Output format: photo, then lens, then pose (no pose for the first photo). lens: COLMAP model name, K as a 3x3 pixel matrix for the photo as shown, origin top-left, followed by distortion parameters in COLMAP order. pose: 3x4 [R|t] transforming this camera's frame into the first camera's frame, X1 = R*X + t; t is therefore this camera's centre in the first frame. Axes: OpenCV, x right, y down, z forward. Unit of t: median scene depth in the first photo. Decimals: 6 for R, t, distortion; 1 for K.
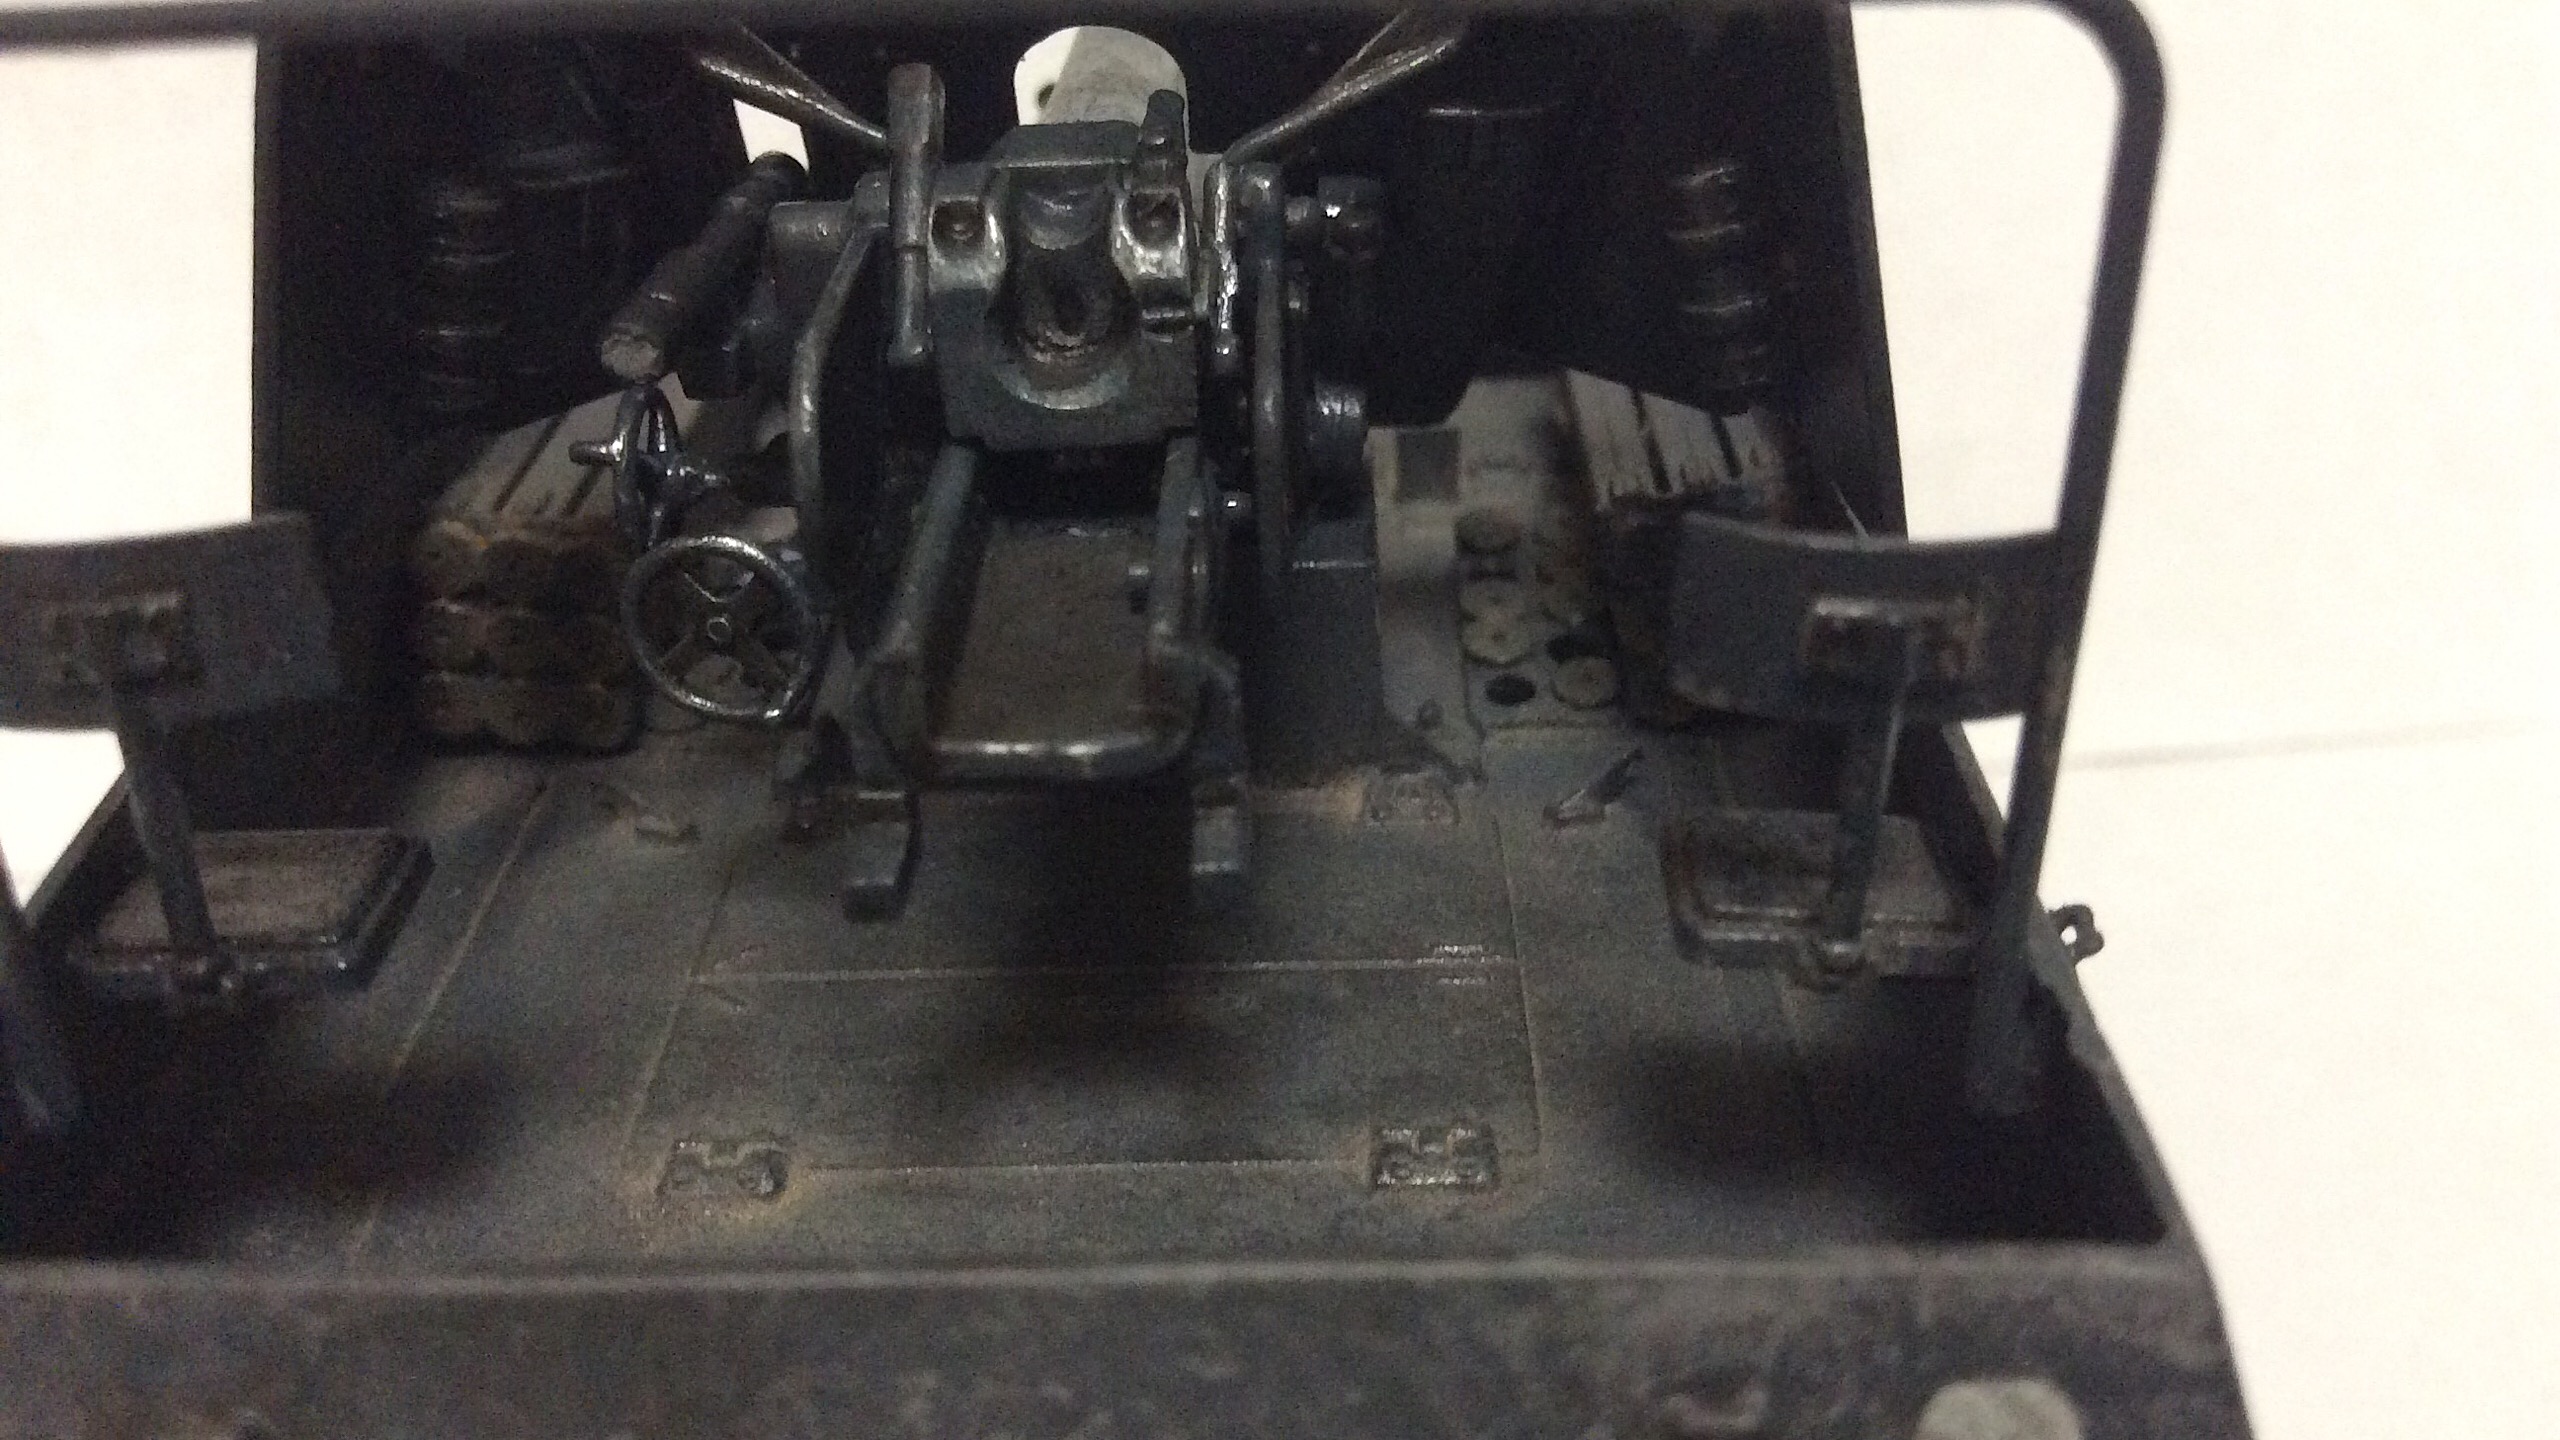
lens RADIAL K [[2503.6, 0, 1330.7], [0, 2503.6, 684.3], [0, 0, 1]] dist [0.237438, -0.884326]
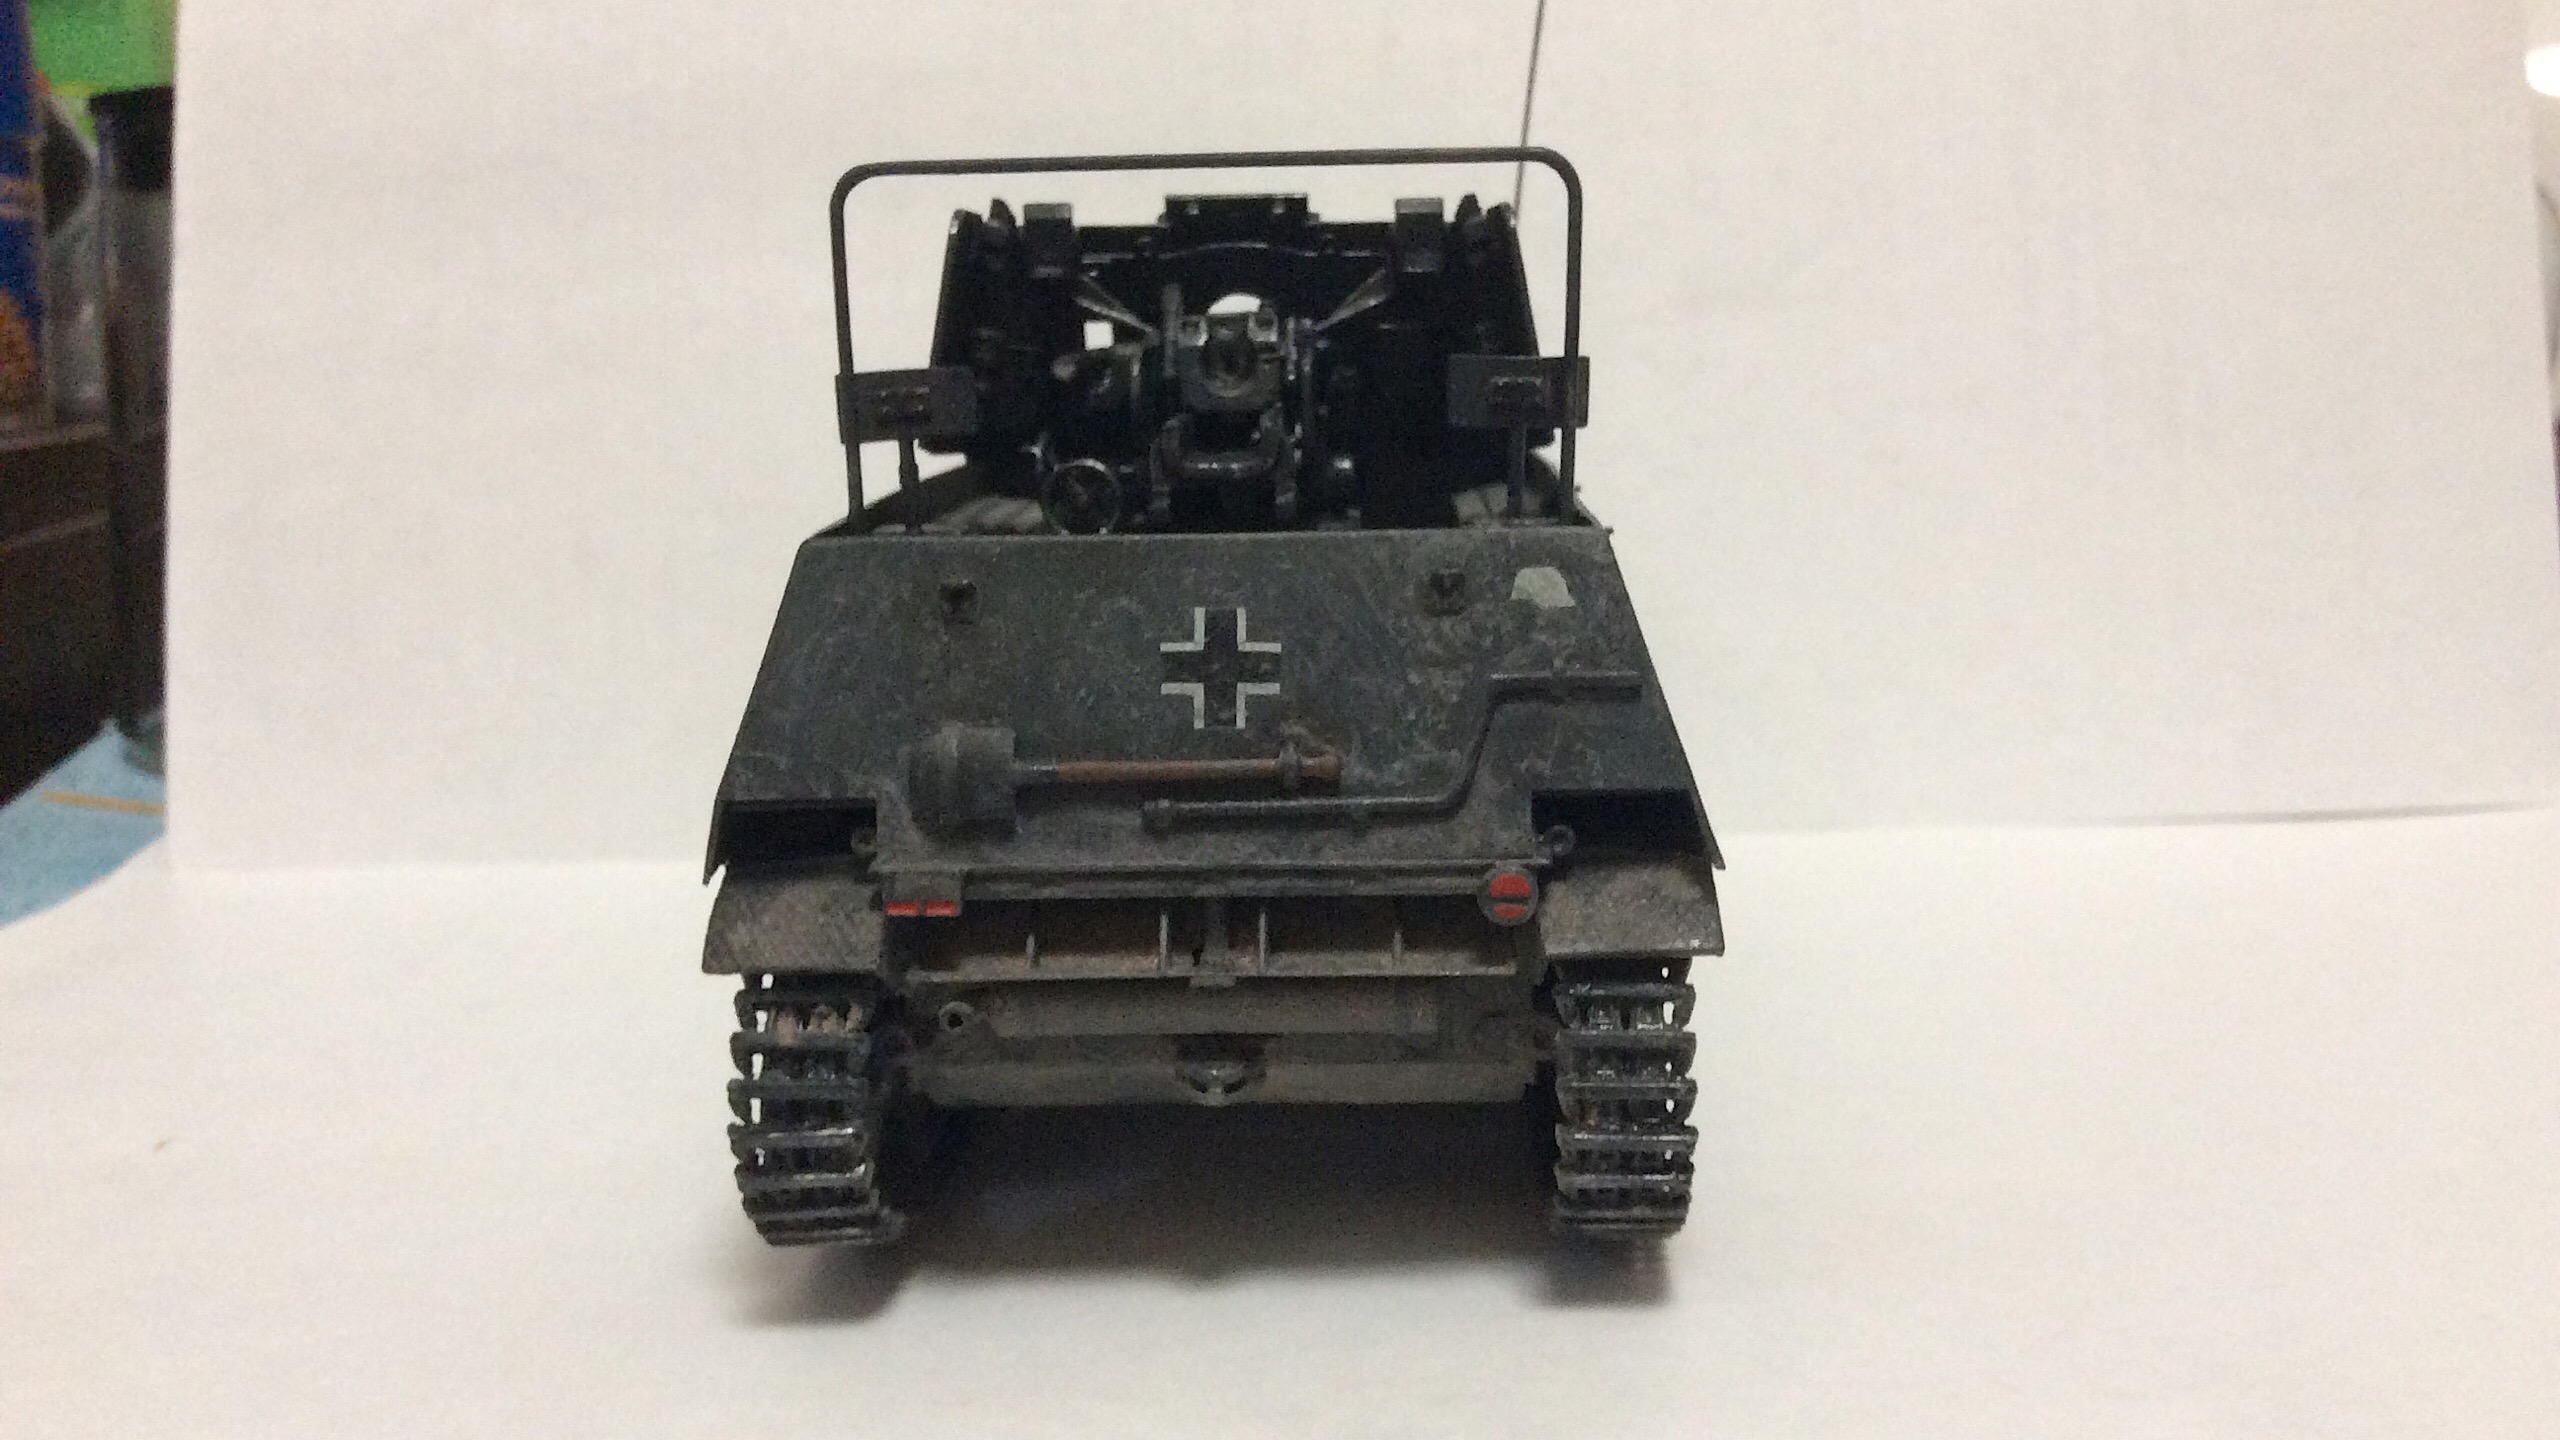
lens RADIAL K [[2503.6, 0, 1330.7], [0, 2503.6, 684.3], [0, 0, 1]] dist [0.237438, -0.884326]
pose [[0.999652, -0.002564, -0.026256, 0.064194], [-0.005935, 0.947891, -0.318539, 0.986105], [0.025704, 0.318584, 0.947546, -1.324132]]
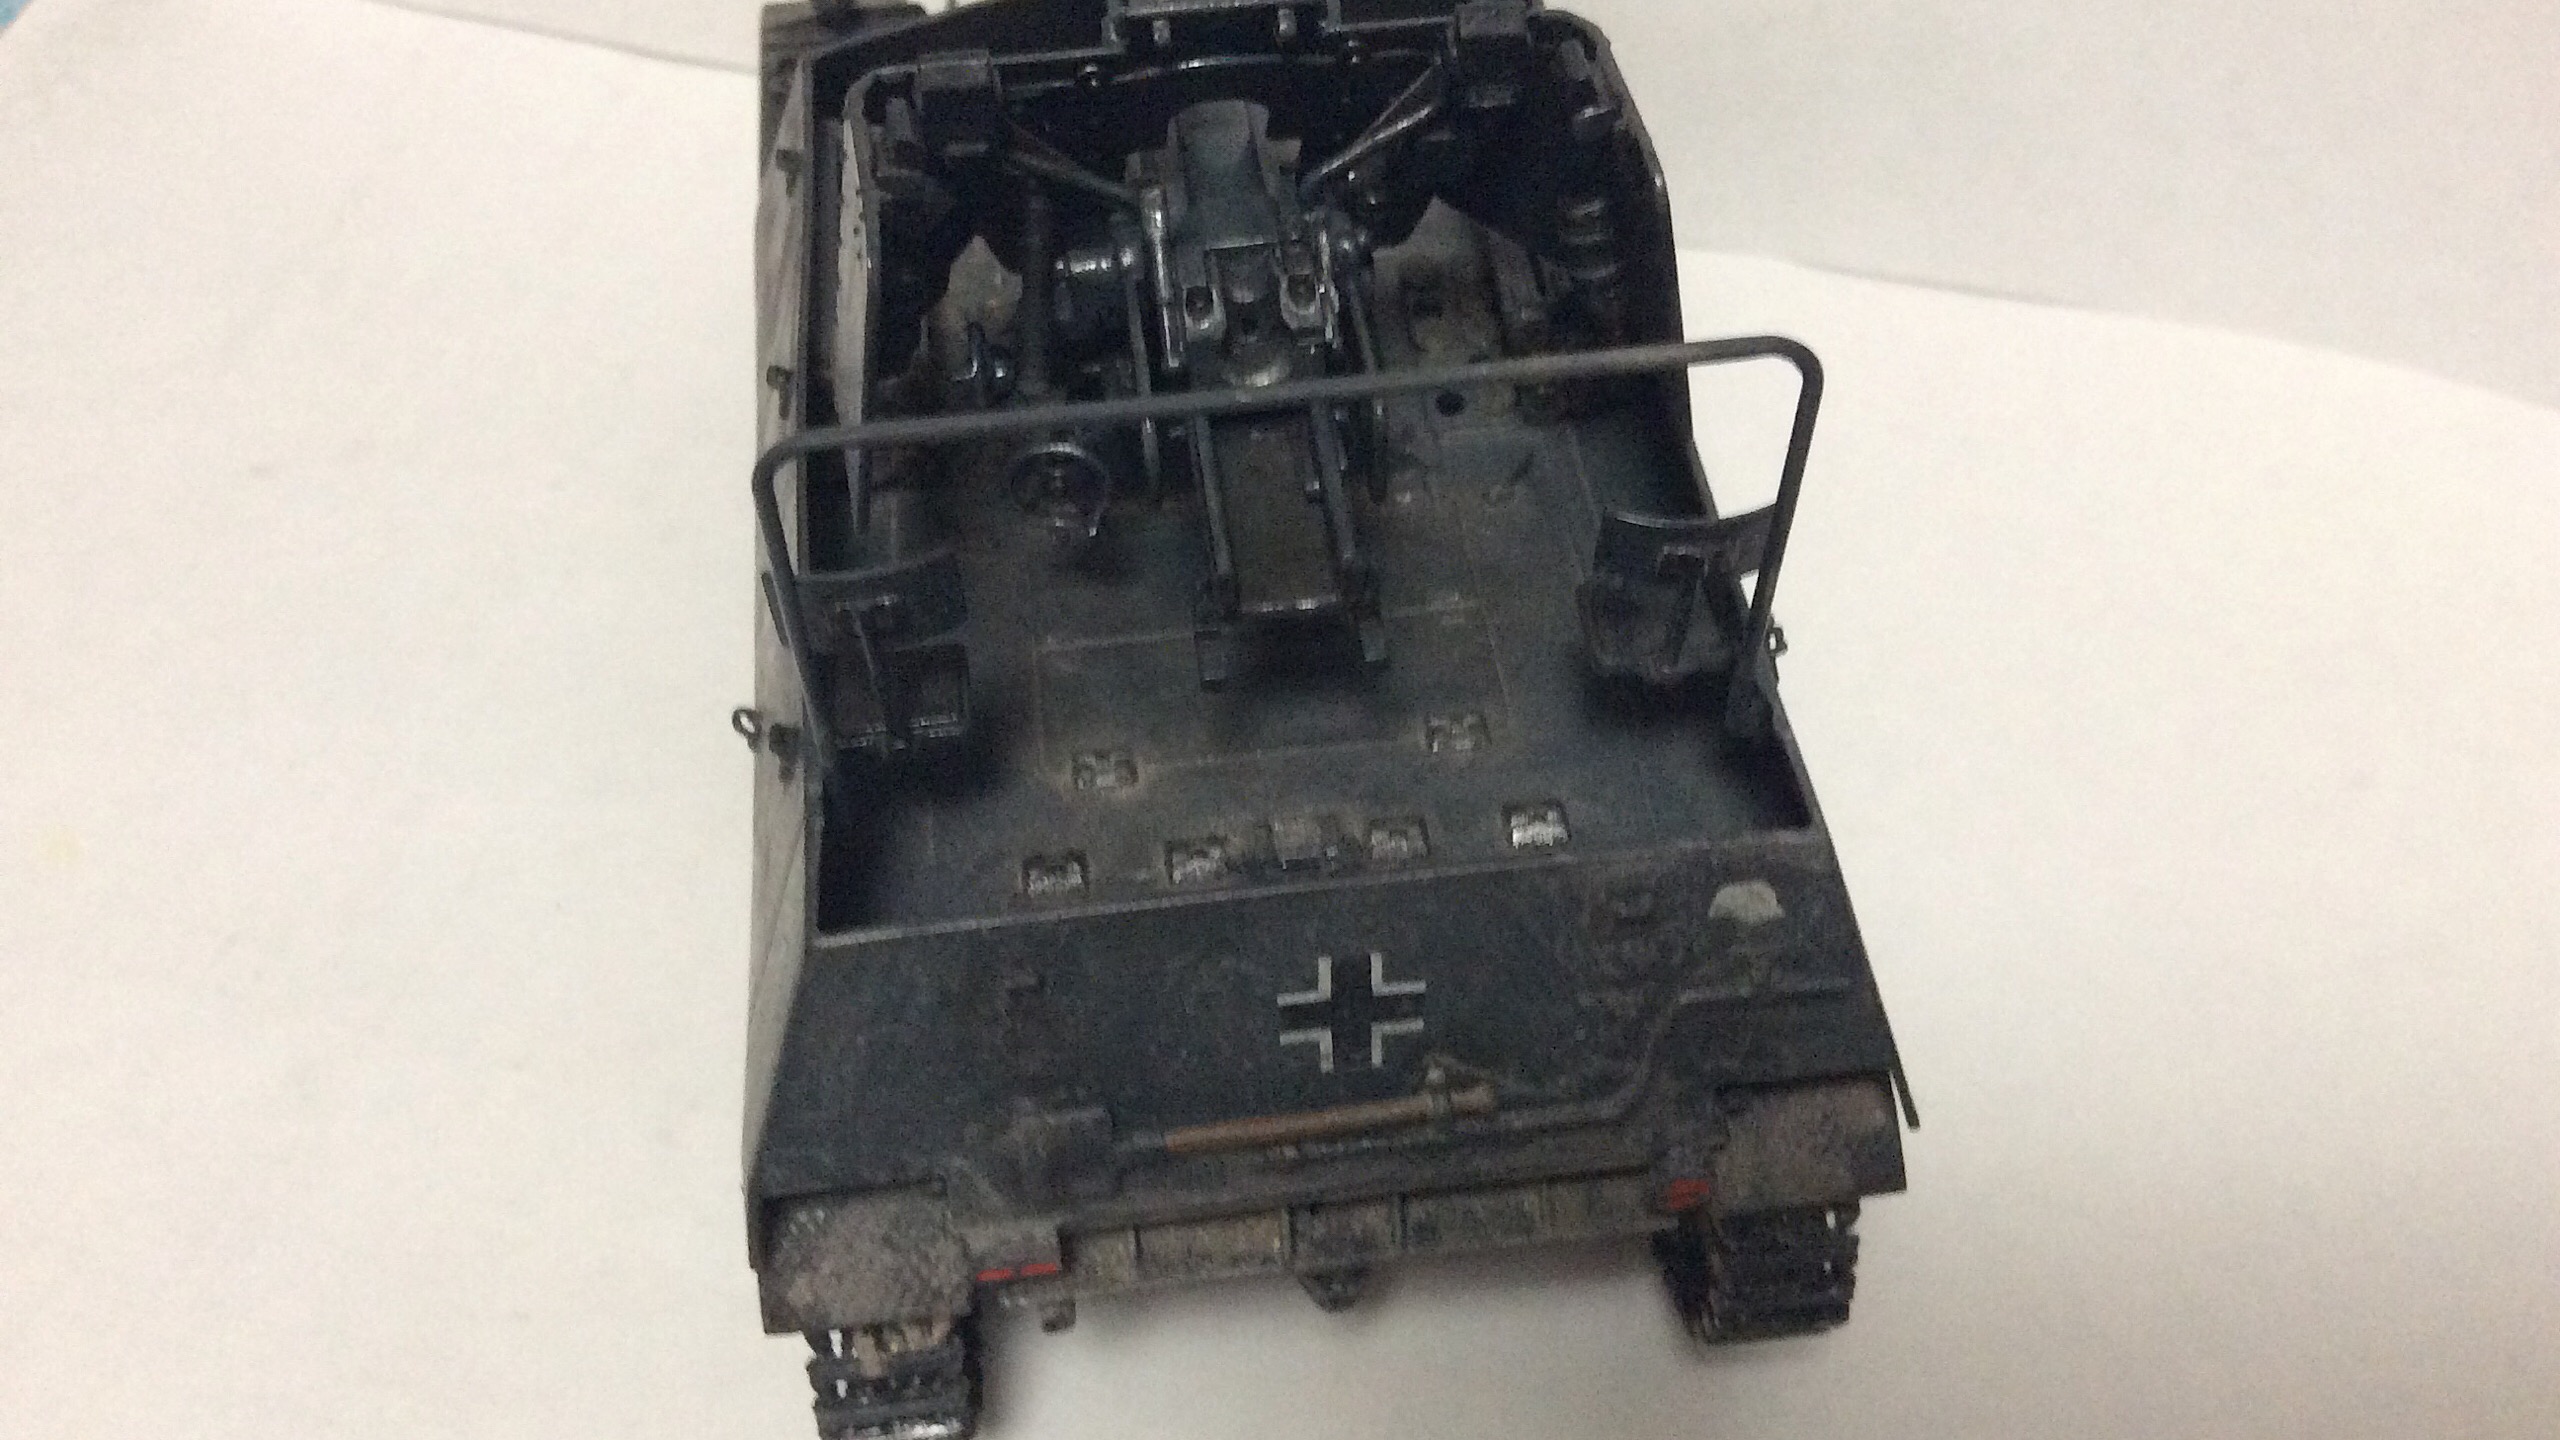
lens RADIAL K [[2523.3, 0, 1307.1], [0, 2523.3, 722.0], [0, 0, 1]] dist [0.242553, -0.888195]
pose [[0.991768, -0.090188, 0.090899, -0.264430], [0.050961, 0.929238, 0.365949, -0.570868], [-0.117471, -0.358304, 0.926185, -0.847757]]
